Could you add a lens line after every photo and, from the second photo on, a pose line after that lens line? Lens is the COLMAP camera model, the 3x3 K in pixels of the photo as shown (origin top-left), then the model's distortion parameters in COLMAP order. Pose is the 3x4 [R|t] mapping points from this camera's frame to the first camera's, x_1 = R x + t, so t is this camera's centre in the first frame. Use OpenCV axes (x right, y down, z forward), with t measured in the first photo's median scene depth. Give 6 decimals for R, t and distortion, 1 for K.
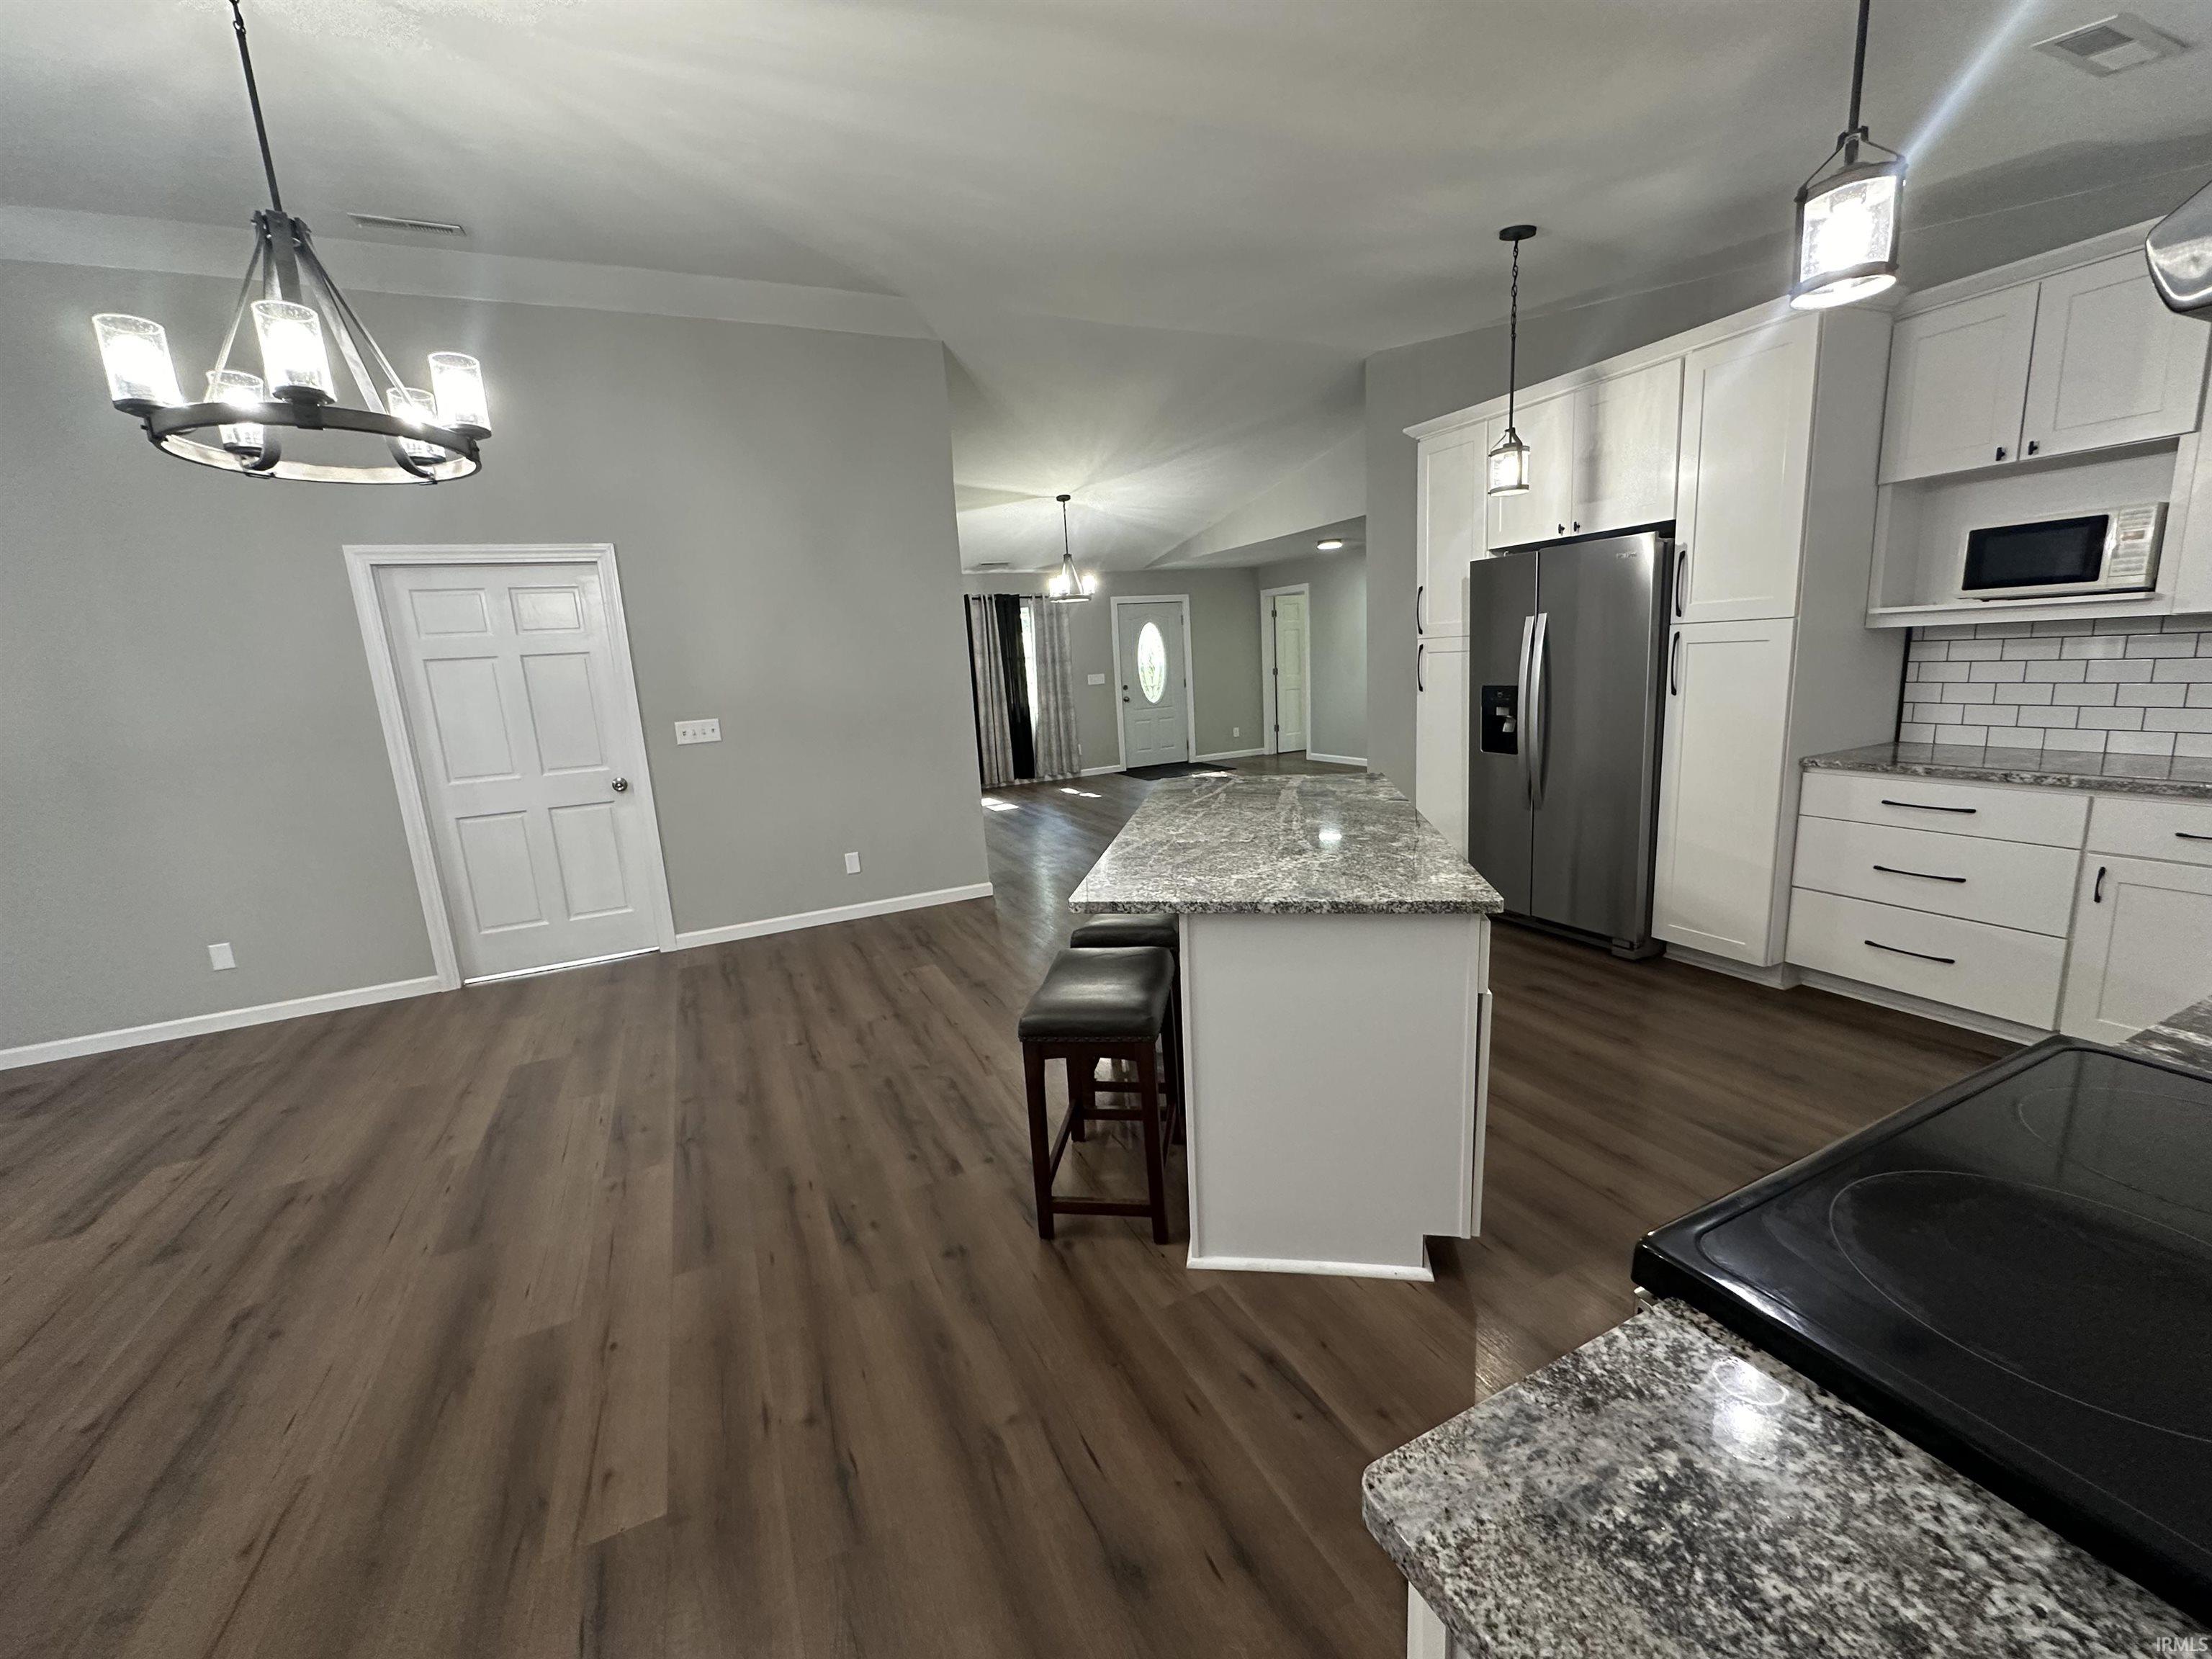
lens RADIAL K [[881.8, 0, 1111.7], [0, 881.8, 825.4], [0, 0, 1]] dist [-0.003587, 0.000006]
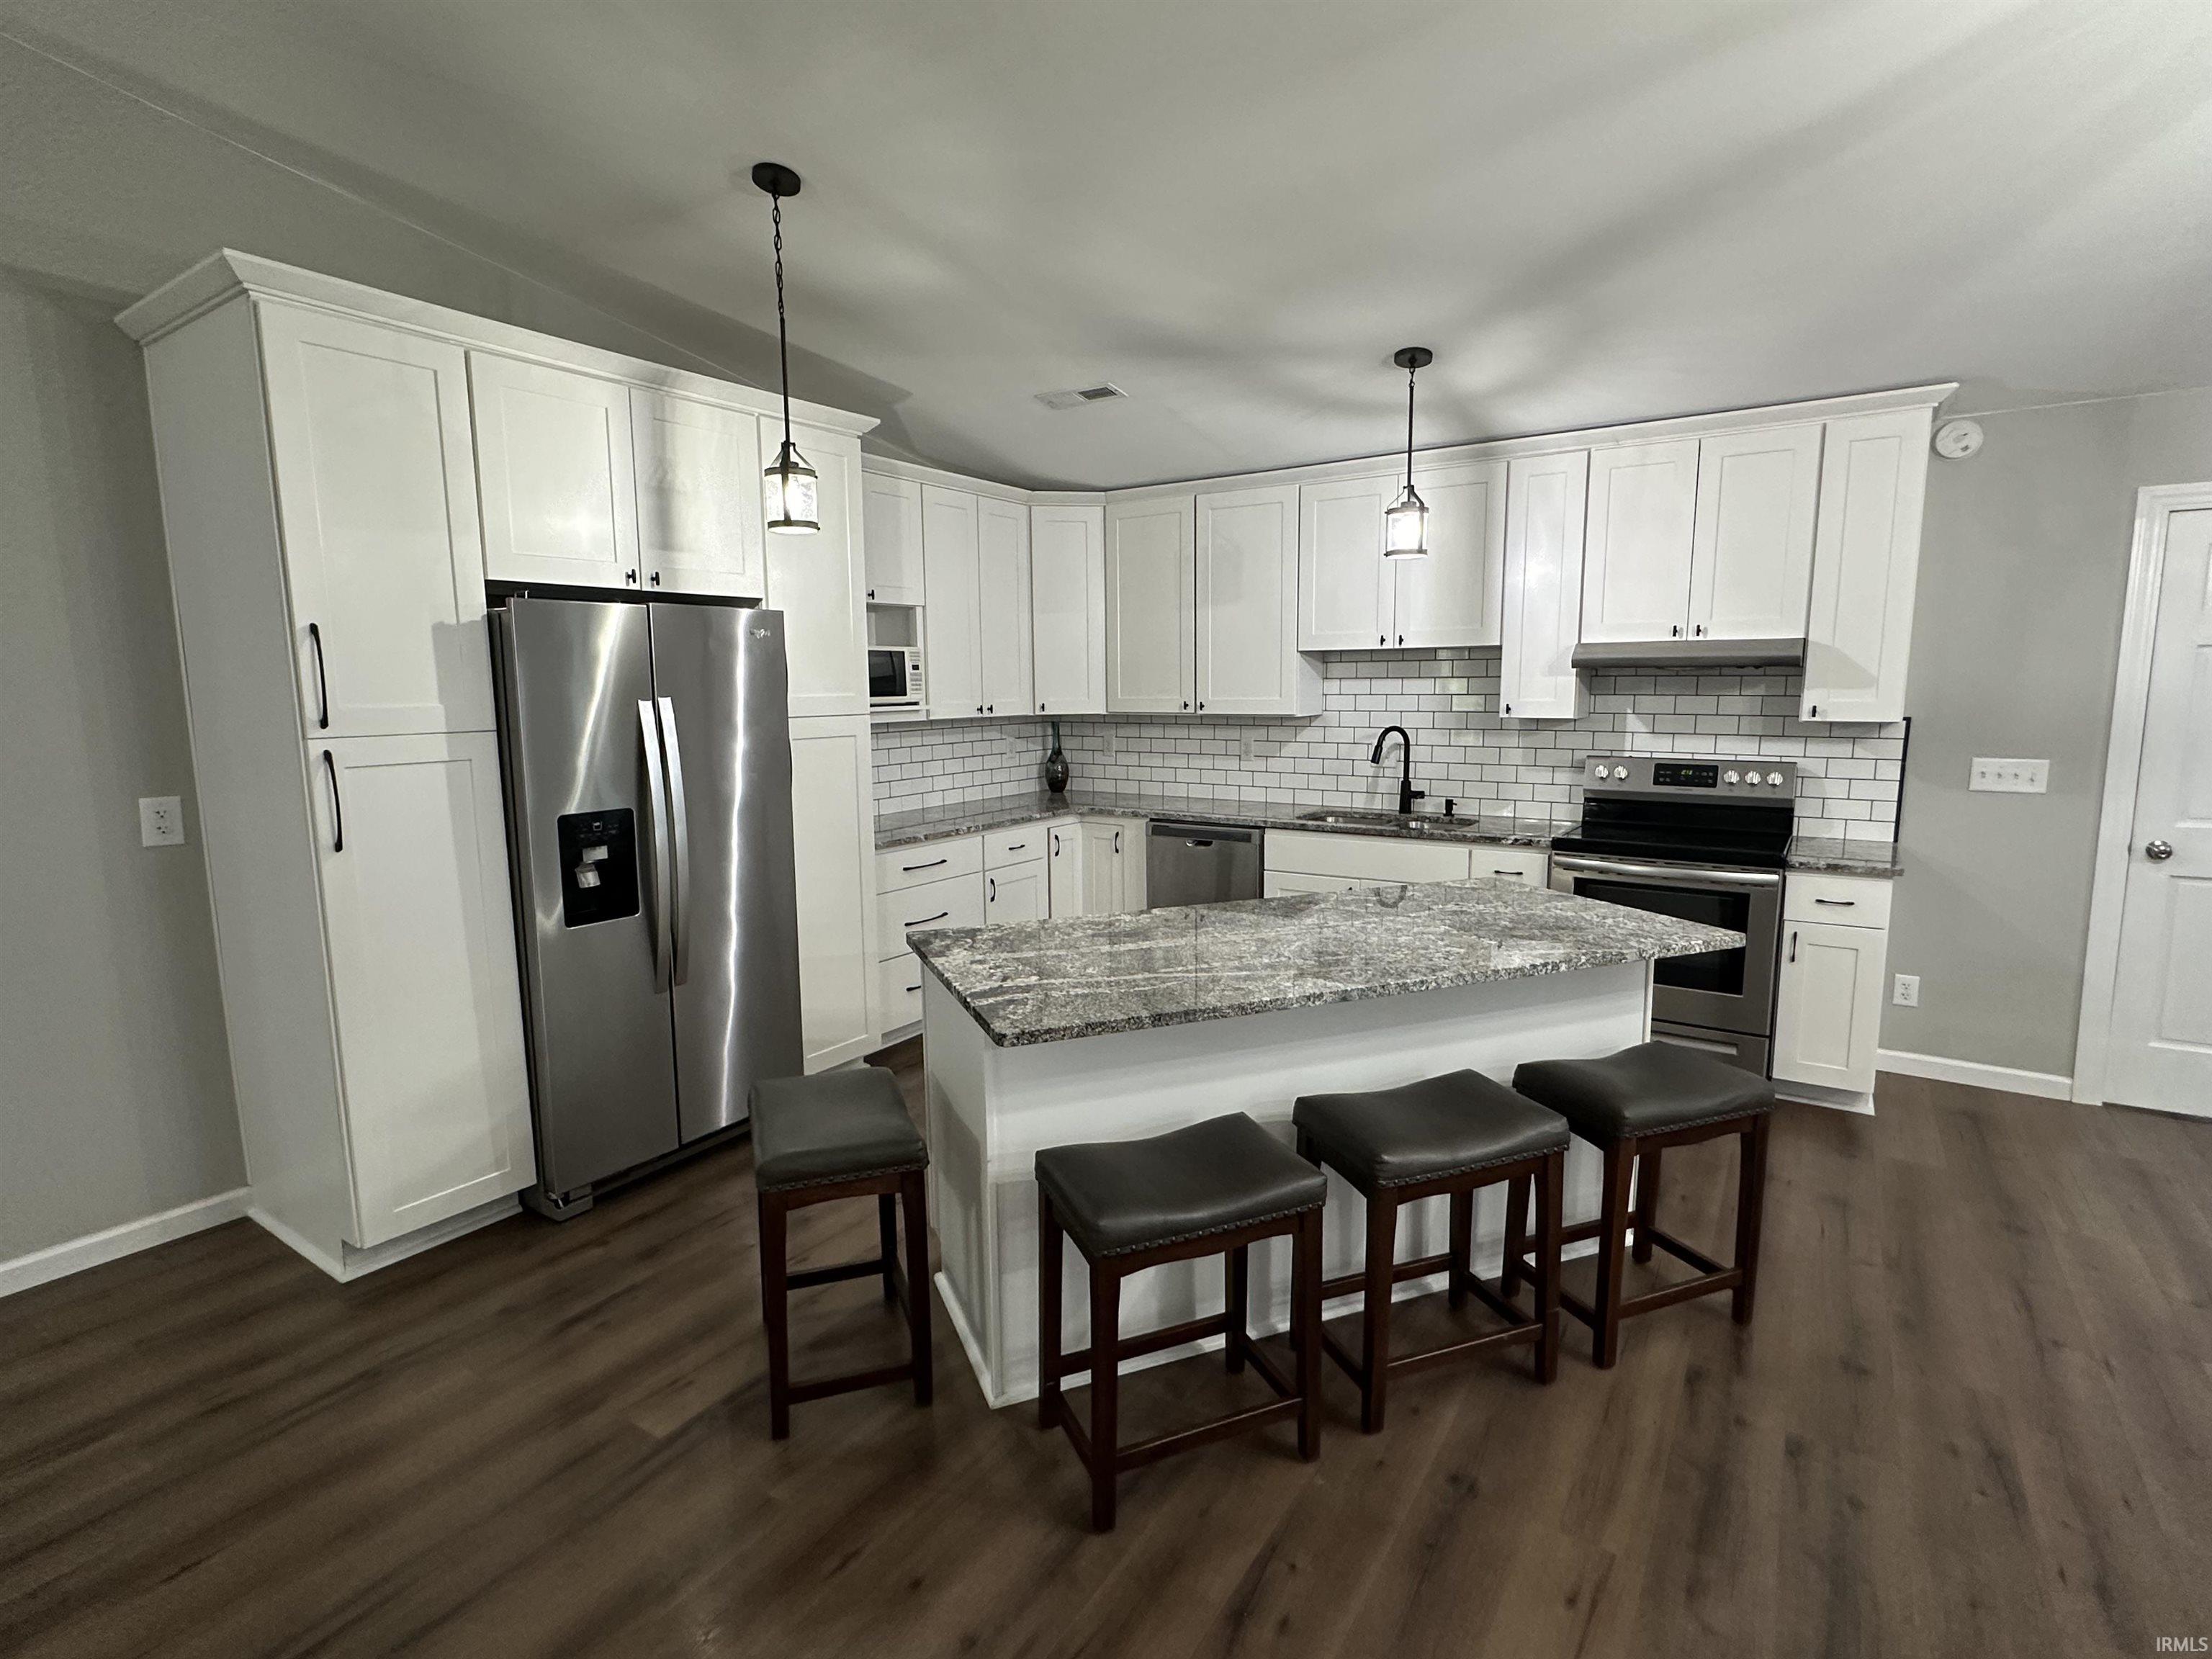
lens RADIAL K [[1077.5, 0, 1101.9], [0, 1077.5, 827.3], [0, 0, 1]] dist [0.001900, 0.001004]
pose [[-0.510043, -0.052600, 0.858539, -0.367464], [0.202245, 0.962812, 0.179138, -0.208277], [-0.836034, 0.265003, -0.480437, 1.058205]]
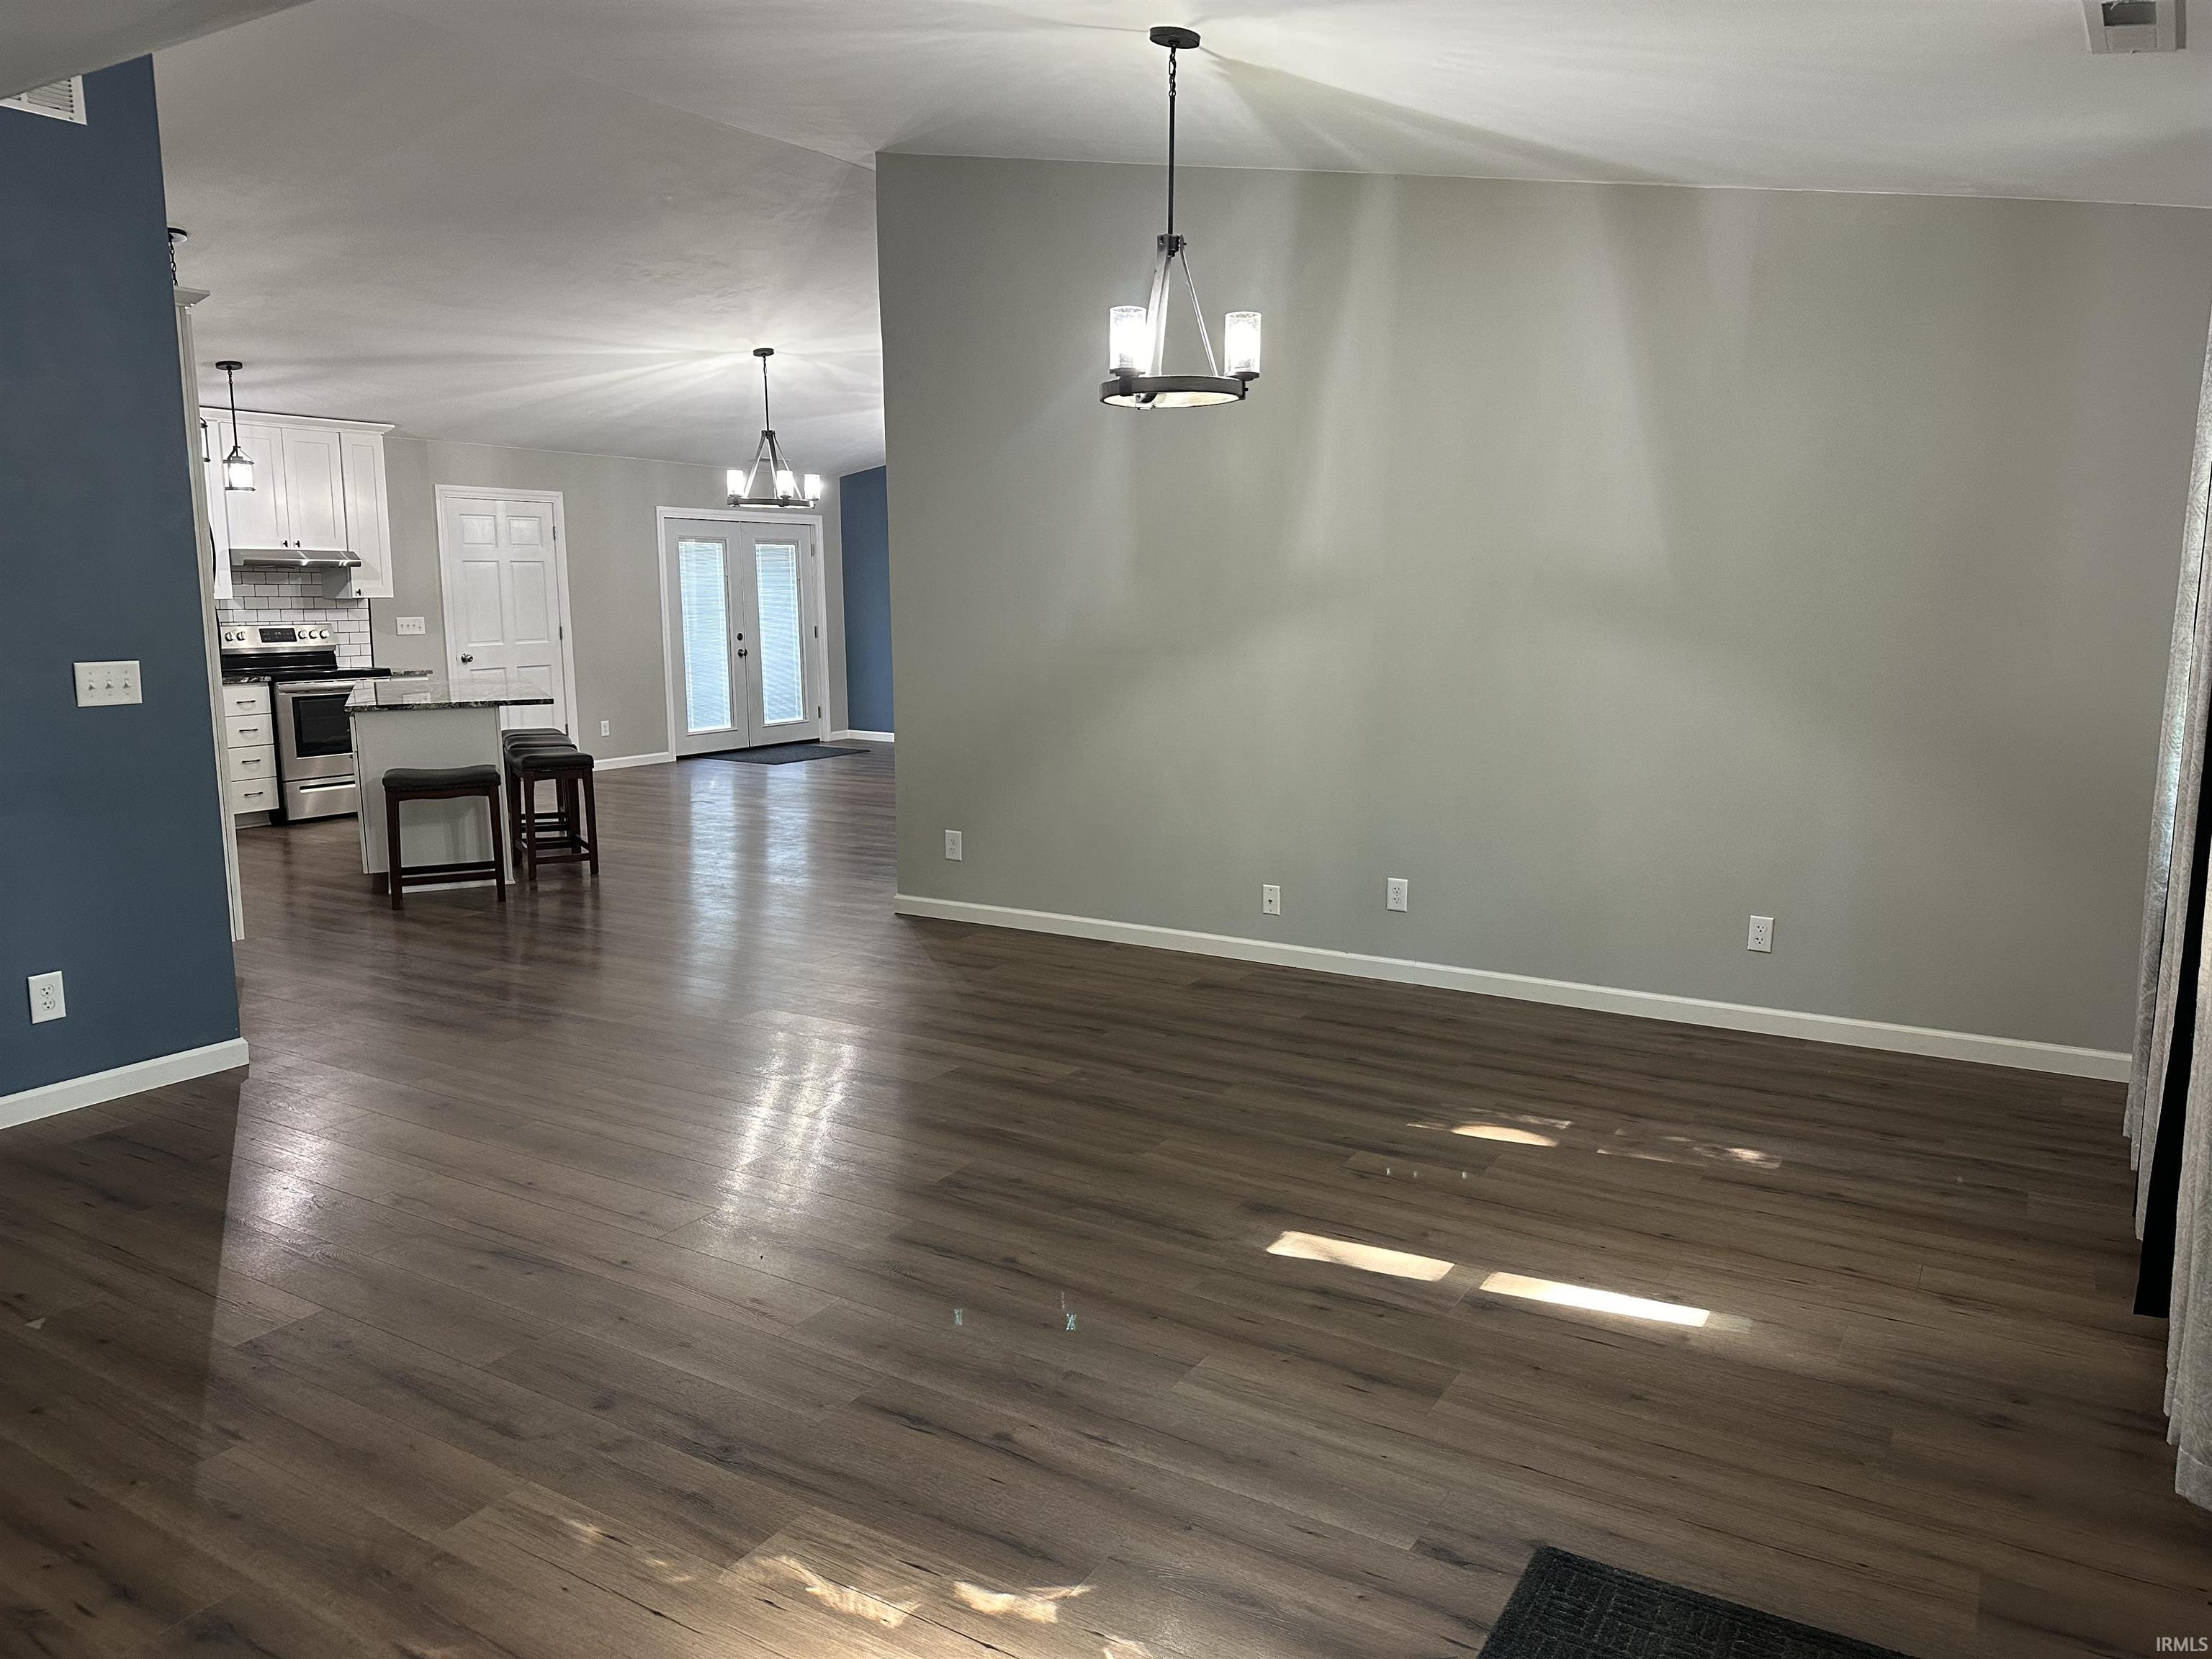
lens RADIAL K [[1549.5, 0, 1106.0], [0, 1549.5, 829.5], [0, 0, 1]] dist [0.126123, -0.243574]
pose [[-0.833712, 0.146107, -0.532520, 0.502723], [-0.052569, 0.938981, 0.339929, -0.553858], [0.549691, 0.311397, -0.775159, 2.689833]]
